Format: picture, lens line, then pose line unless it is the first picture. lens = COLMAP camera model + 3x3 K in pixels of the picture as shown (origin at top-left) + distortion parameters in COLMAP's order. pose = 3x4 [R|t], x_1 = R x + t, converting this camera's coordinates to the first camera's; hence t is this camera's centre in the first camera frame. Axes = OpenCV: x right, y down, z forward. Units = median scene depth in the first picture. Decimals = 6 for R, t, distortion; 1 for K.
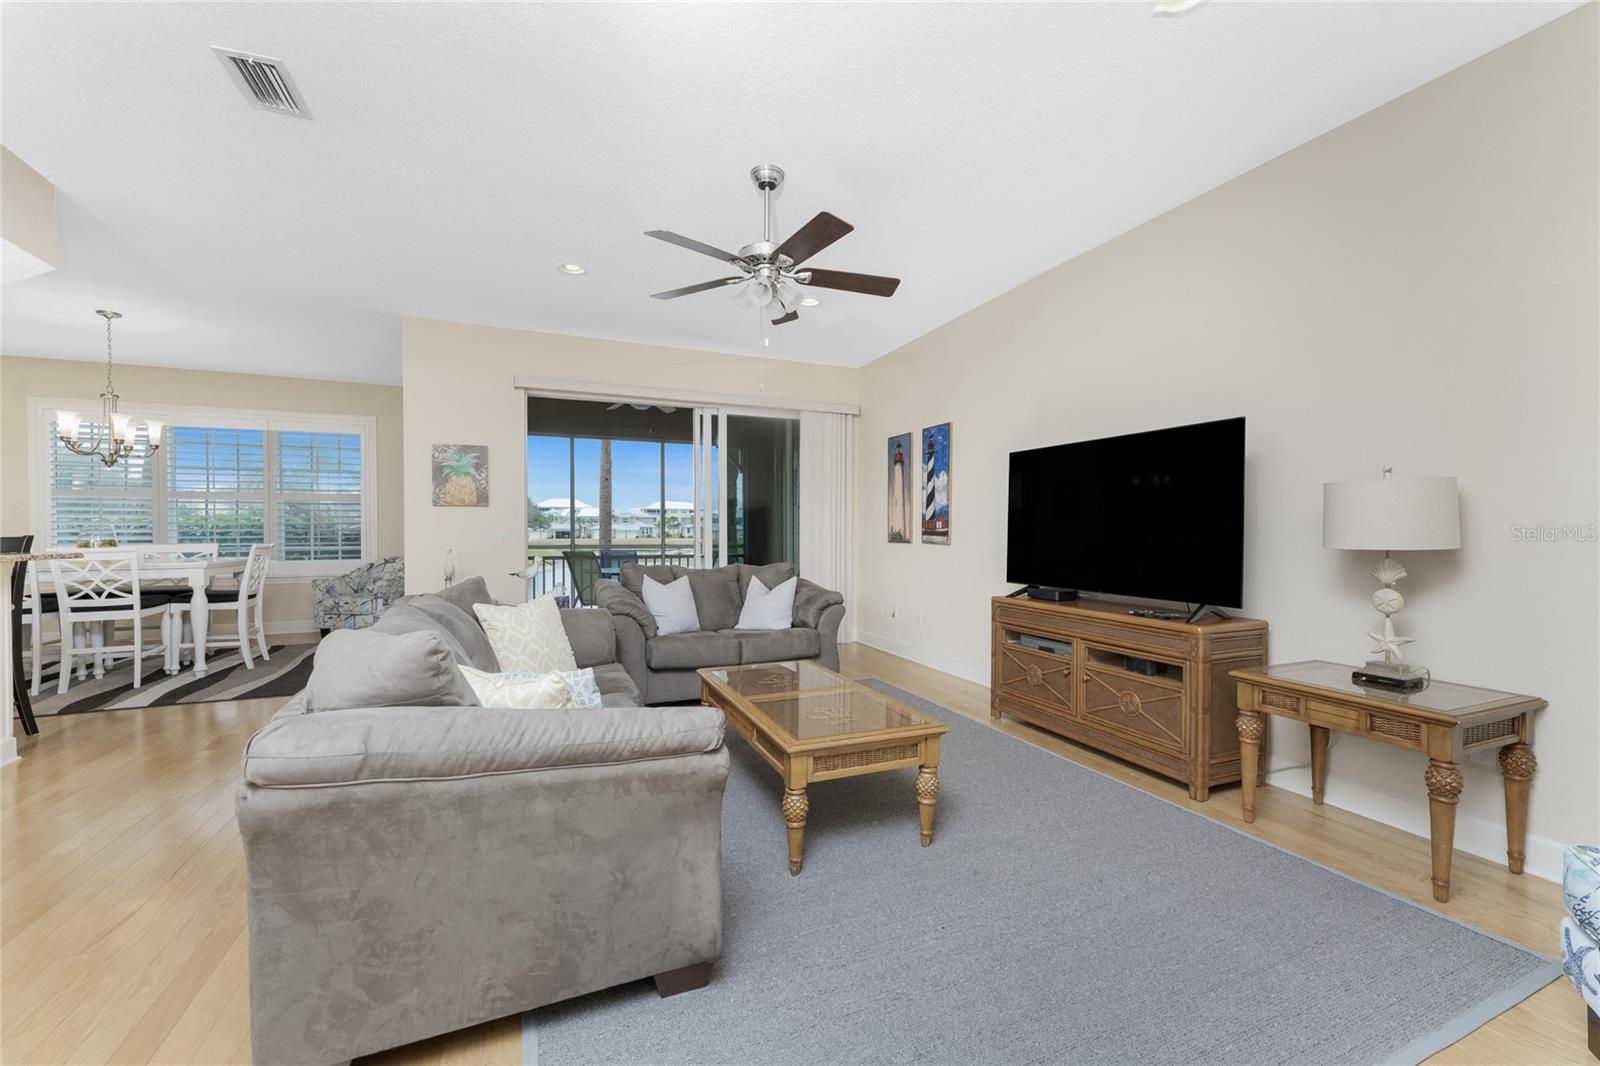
lens RADIAL K [[637.6, 0, 800.3], [0, 637.6, 542.8], [0, 0, 1]] dist [-0.000592, -0.000068]
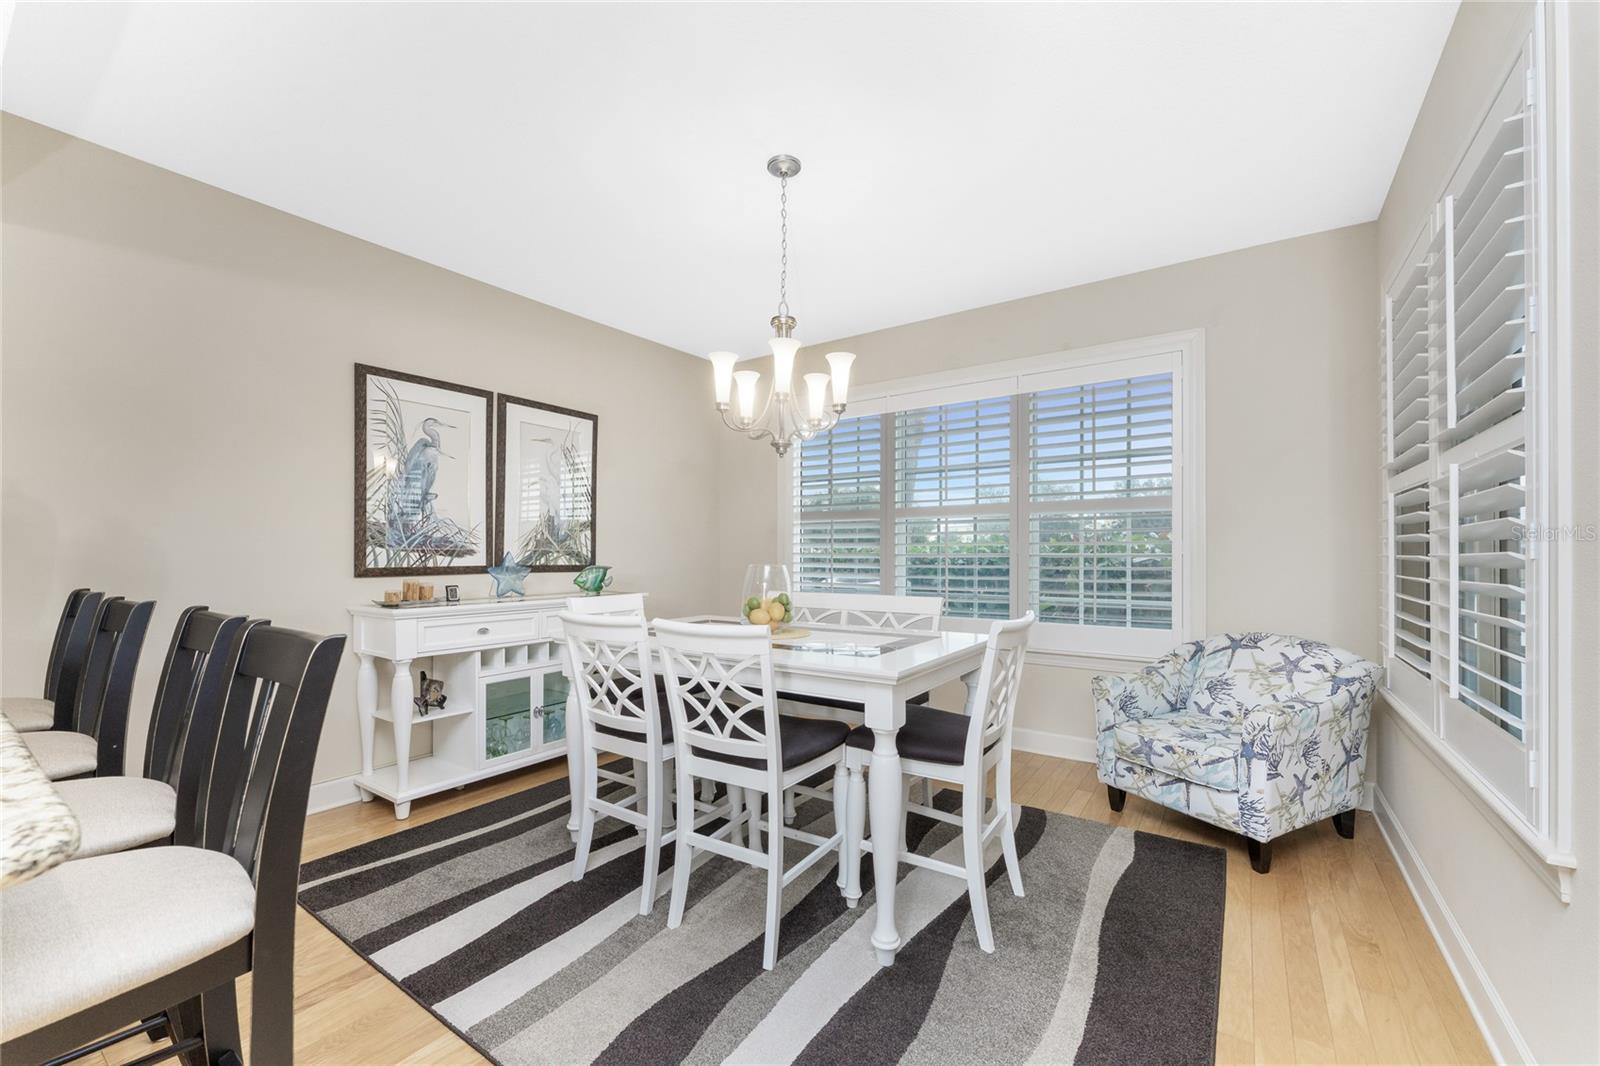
lens RADIAL K [[637.6, 0, 800.3], [0, 637.6, 542.8], [0, 0, 1]] dist [-0.000592, -0.000068]
pose [[0.534452, -0.012300, -0.845109, -0.649288], [-0.015718, 0.999577, -0.024488, -0.035837], [0.845053, 0.026372, 0.534033, 0.757525]]
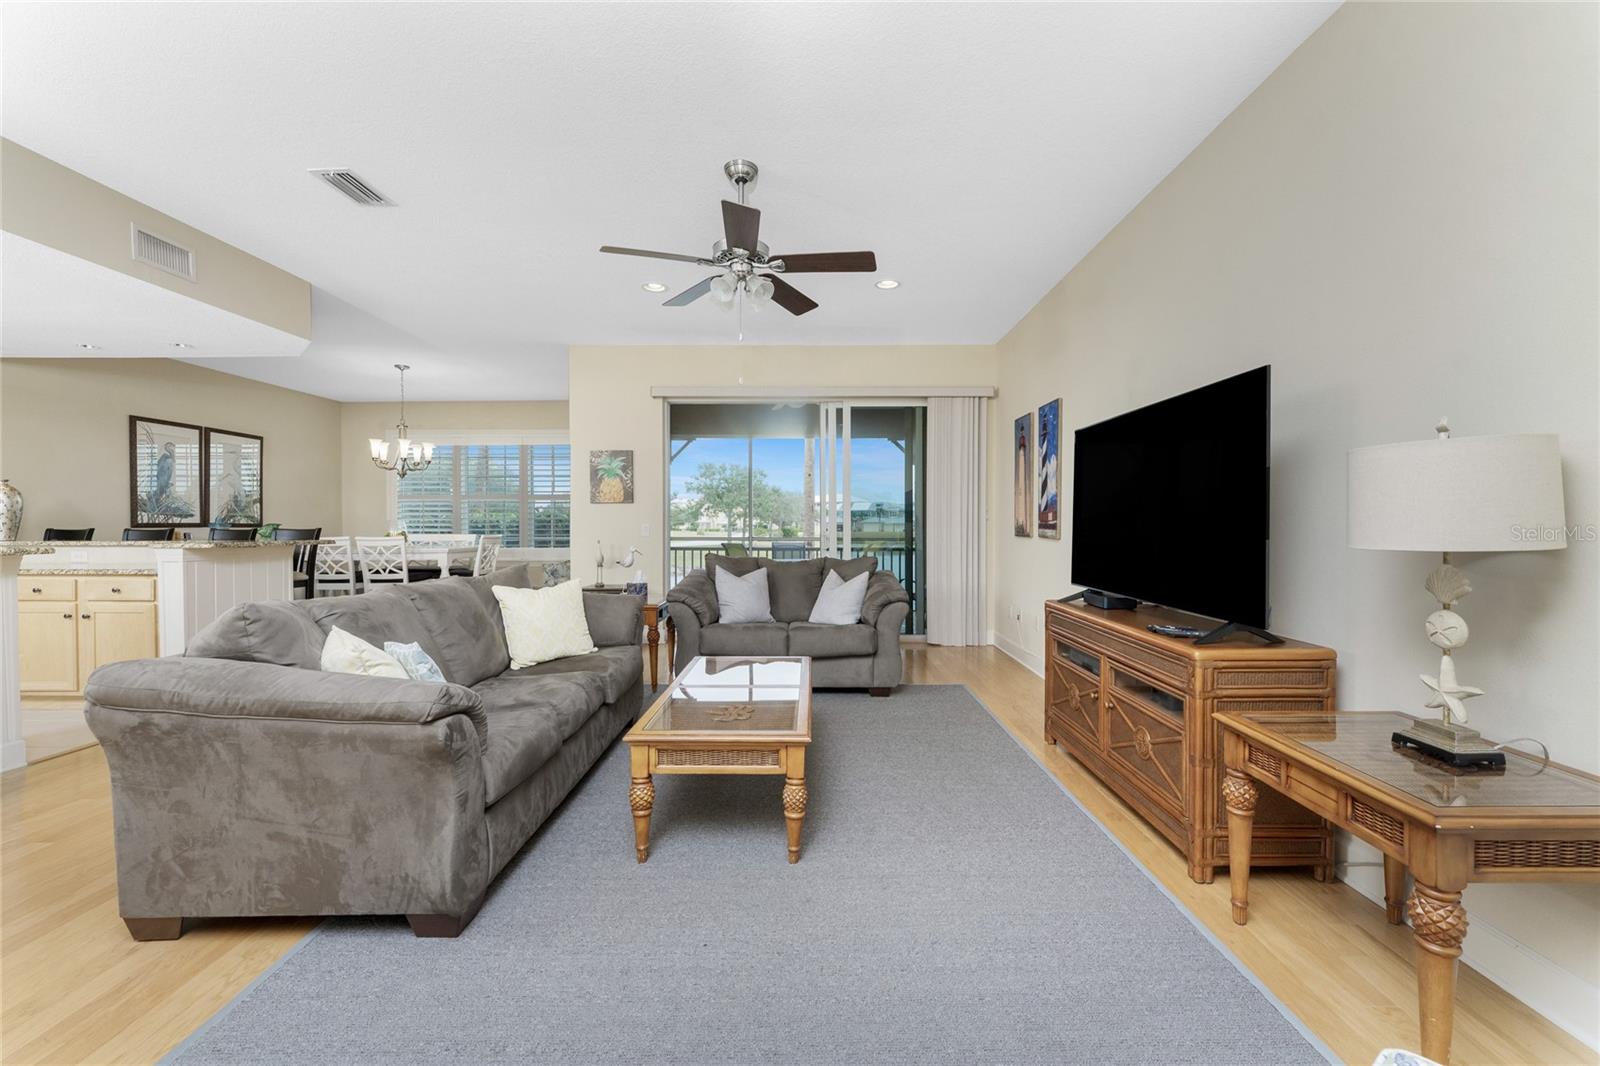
lens RADIAL K [[641.7, 0, 815.3], [0, 641.7, 533.4], [0, 0, 1]] dist [-0.000339, 0.000008]
pose [[0.922093, 0.003609, -0.386951, 0.284840], [-0.005106, 0.999983, -0.002840, -0.000969], [0.386934, 0.004594, 0.922096, 0.071827]]
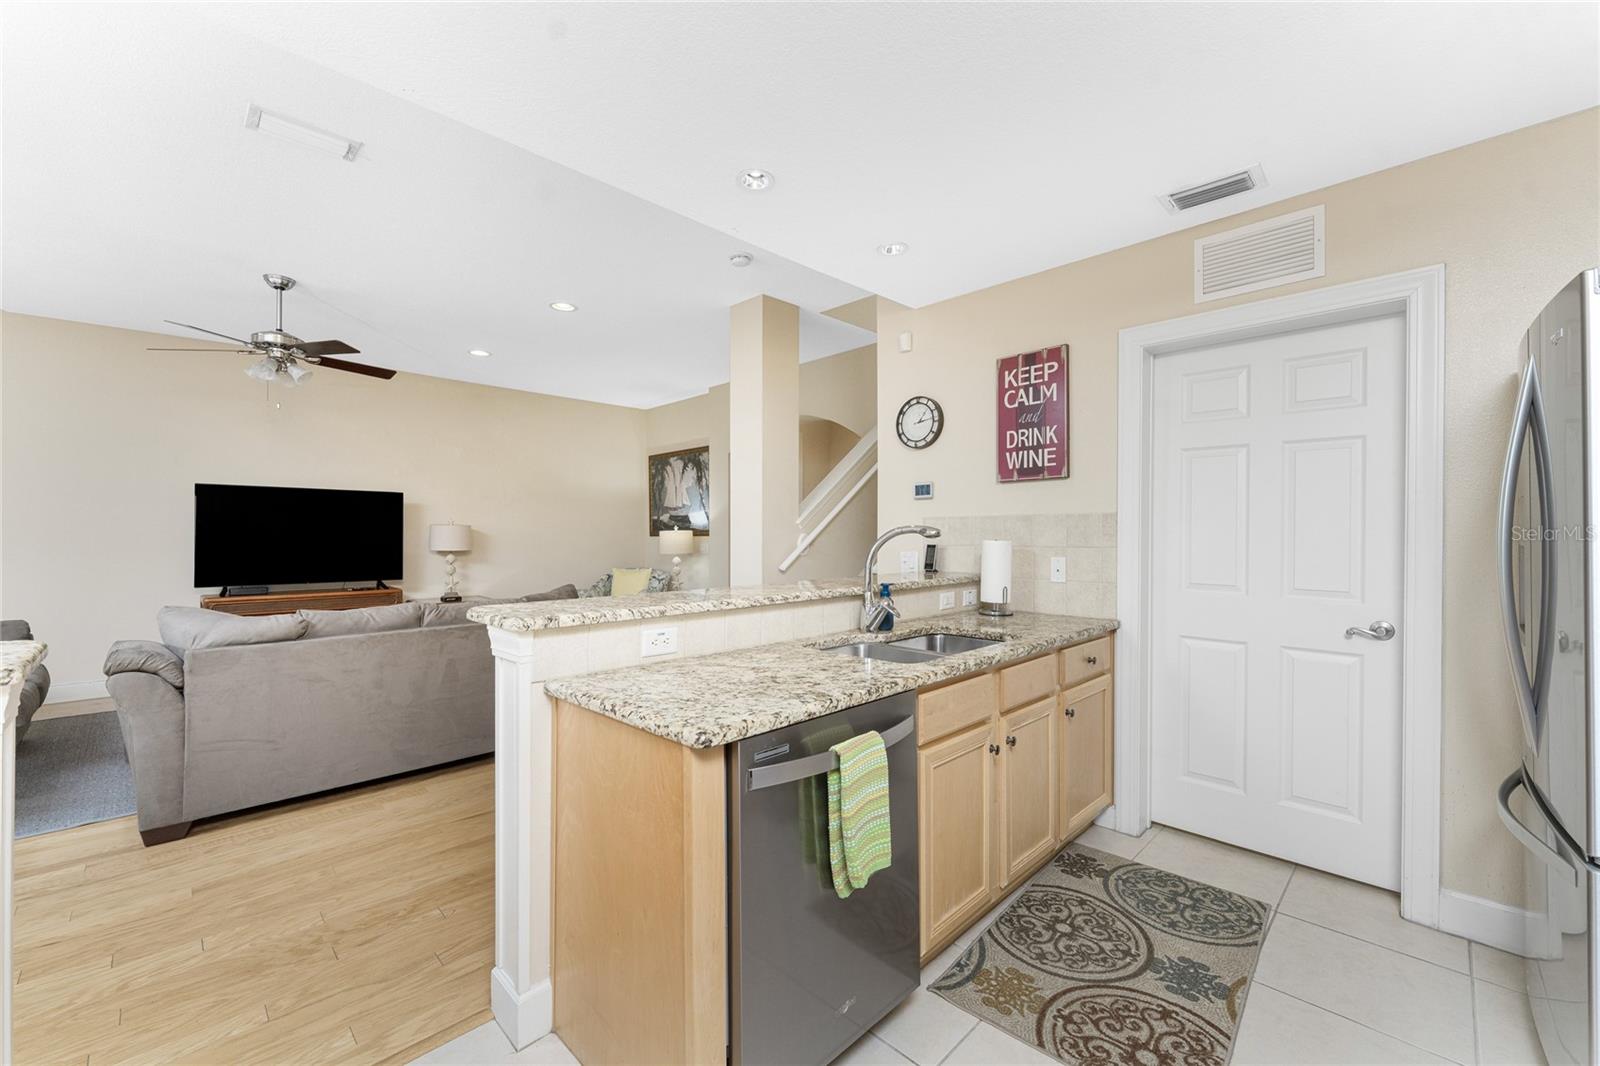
lens RADIAL K [[643.2, 0, 802.9], [0, 643.2, 535.9], [0, 0, 1]] dist [-0.002032, 0.000046]
pose [[-0.382575, -0.003189, 0.923919, -1.072798], [0.016816, 0.999804, 0.010414, -0.026765], [-0.923772, 0.019520, -0.382446, 0.322824]]
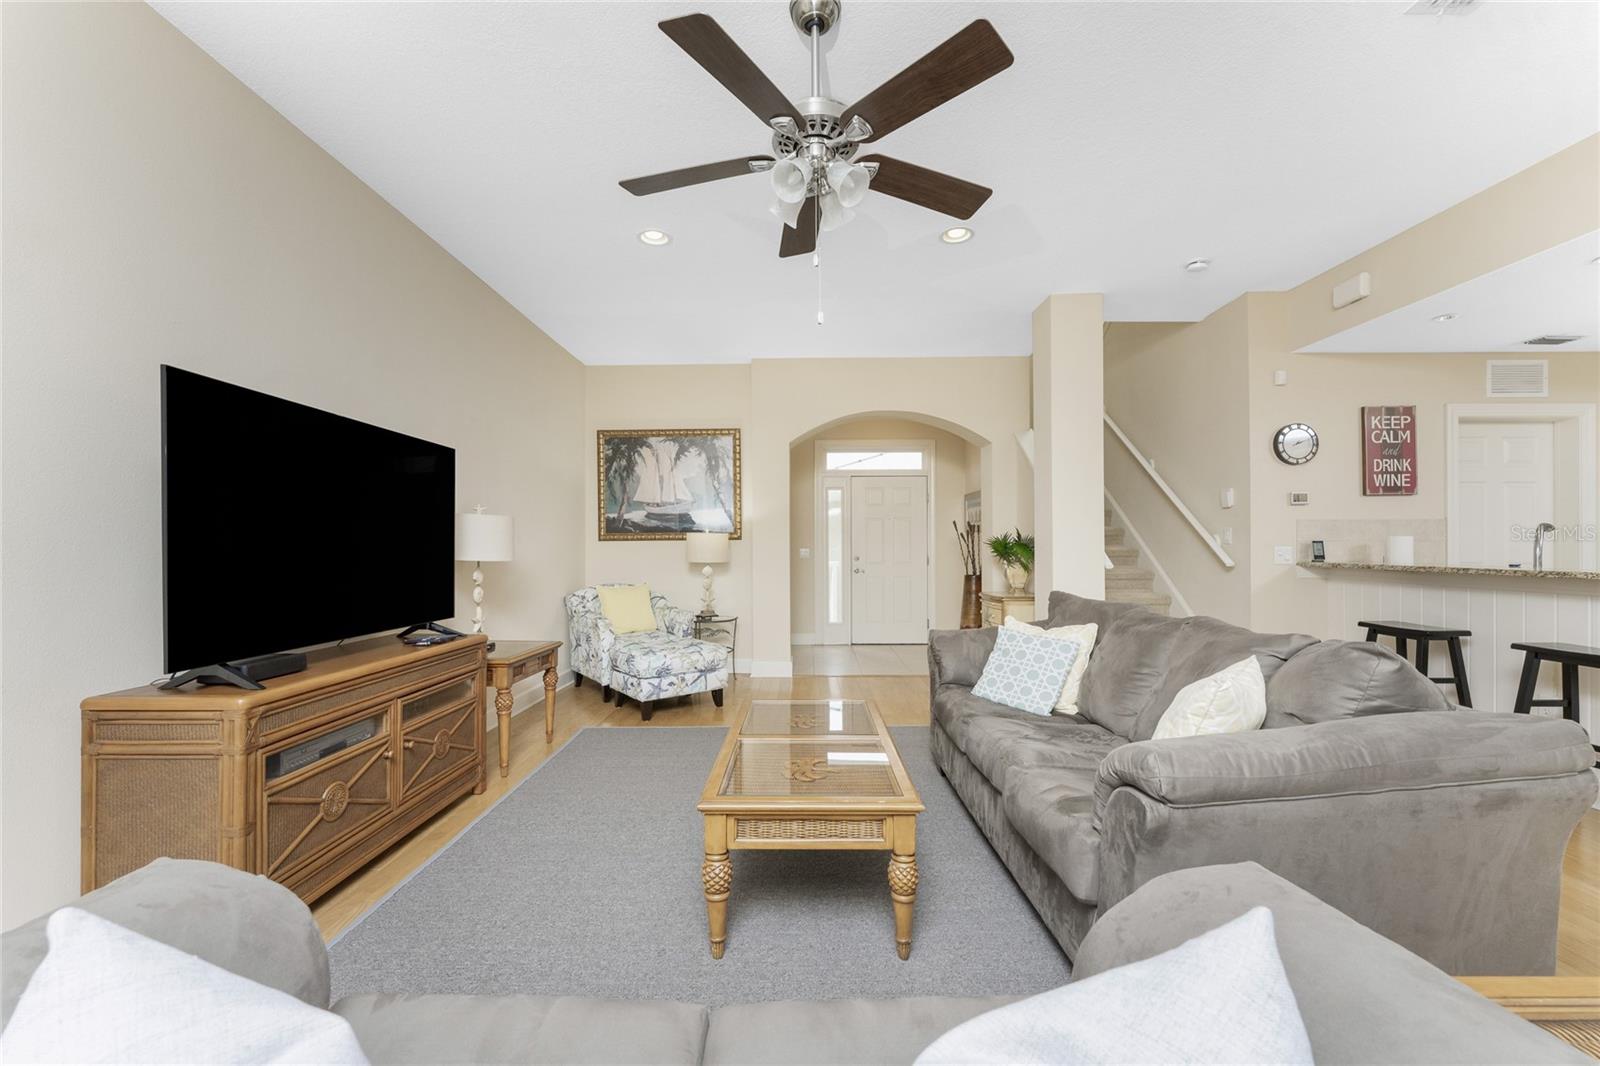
lens RADIAL K [[637.6, 0, 800.3], [0, 637.6, 542.8], [0, 0, 1]] dist [-0.000592, -0.000068]
pose [[-0.917415, 0.004097, 0.397911, -0.183243], [0.008333, 0.999926, 0.008918, -0.018816], [-0.397844, 0.011497, -0.917381, 1.019422]]
